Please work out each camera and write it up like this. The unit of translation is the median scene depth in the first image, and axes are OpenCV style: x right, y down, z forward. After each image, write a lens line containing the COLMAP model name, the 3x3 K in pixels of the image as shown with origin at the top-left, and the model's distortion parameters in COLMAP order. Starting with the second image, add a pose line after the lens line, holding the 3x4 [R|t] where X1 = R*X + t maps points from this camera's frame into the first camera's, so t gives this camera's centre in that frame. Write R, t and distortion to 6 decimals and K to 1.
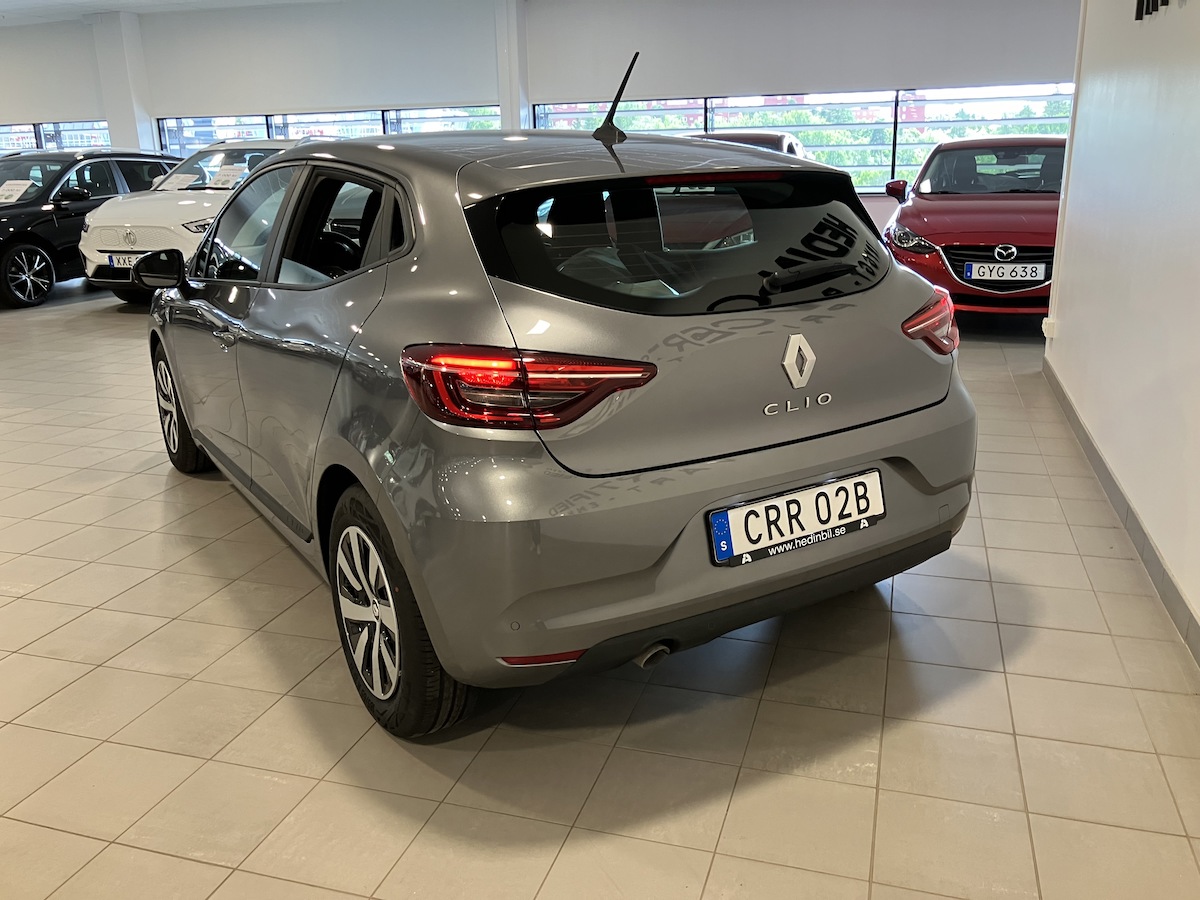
lens RADIAL K [[1000.8, 0, 598.6], [0, 1000.8, 360.1], [0, 0, 1]] dist [0.069900, -0.105460]
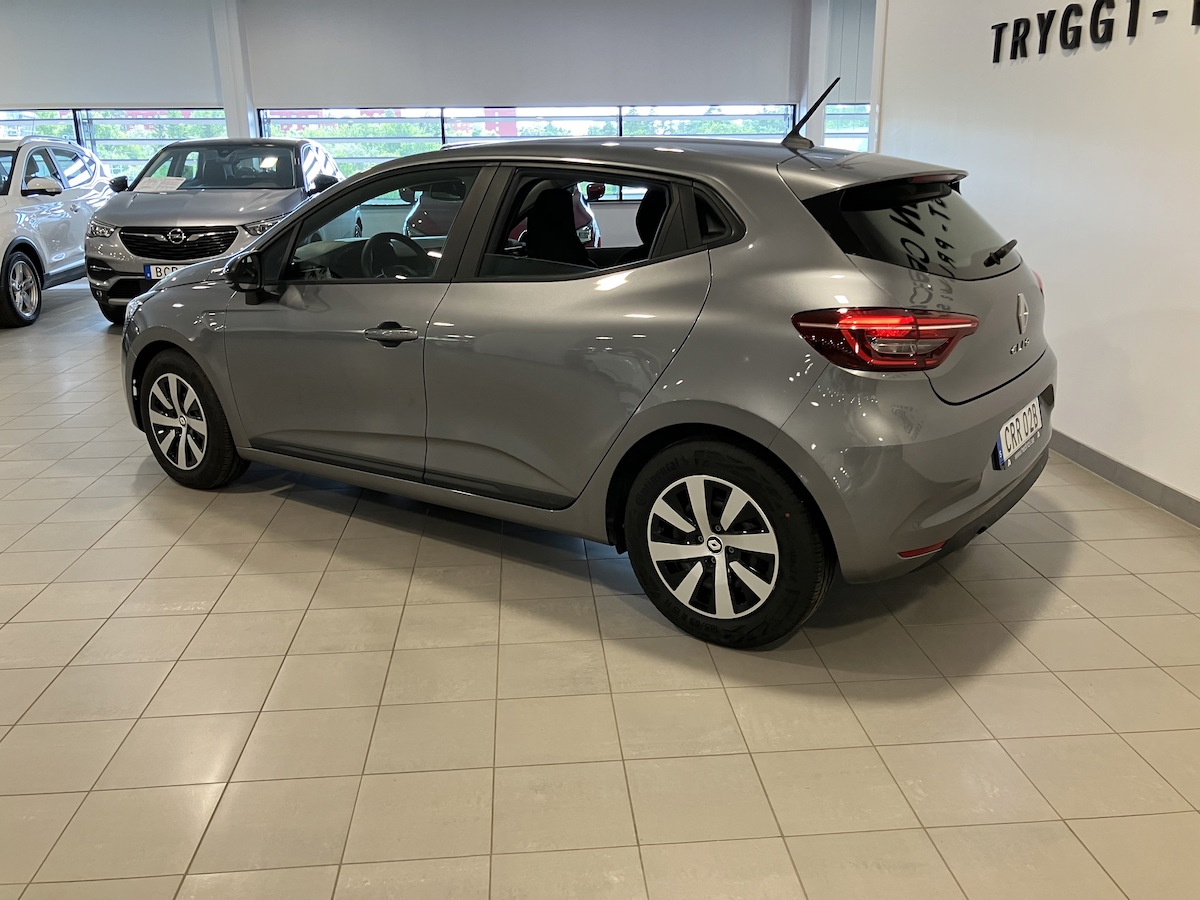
lens RADIAL K [[1000.8, 0, 598.6], [0, 1000.8, 360.1], [0, 0, 1]] dist [0.069900, -0.105460]
pose [[0.924302, -0.057760, 0.377266, -0.769067], [0.062405, 0.998051, -0.000090, 0.025264], [-0.376526, 0.023627, 0.926105, -0.034169]]
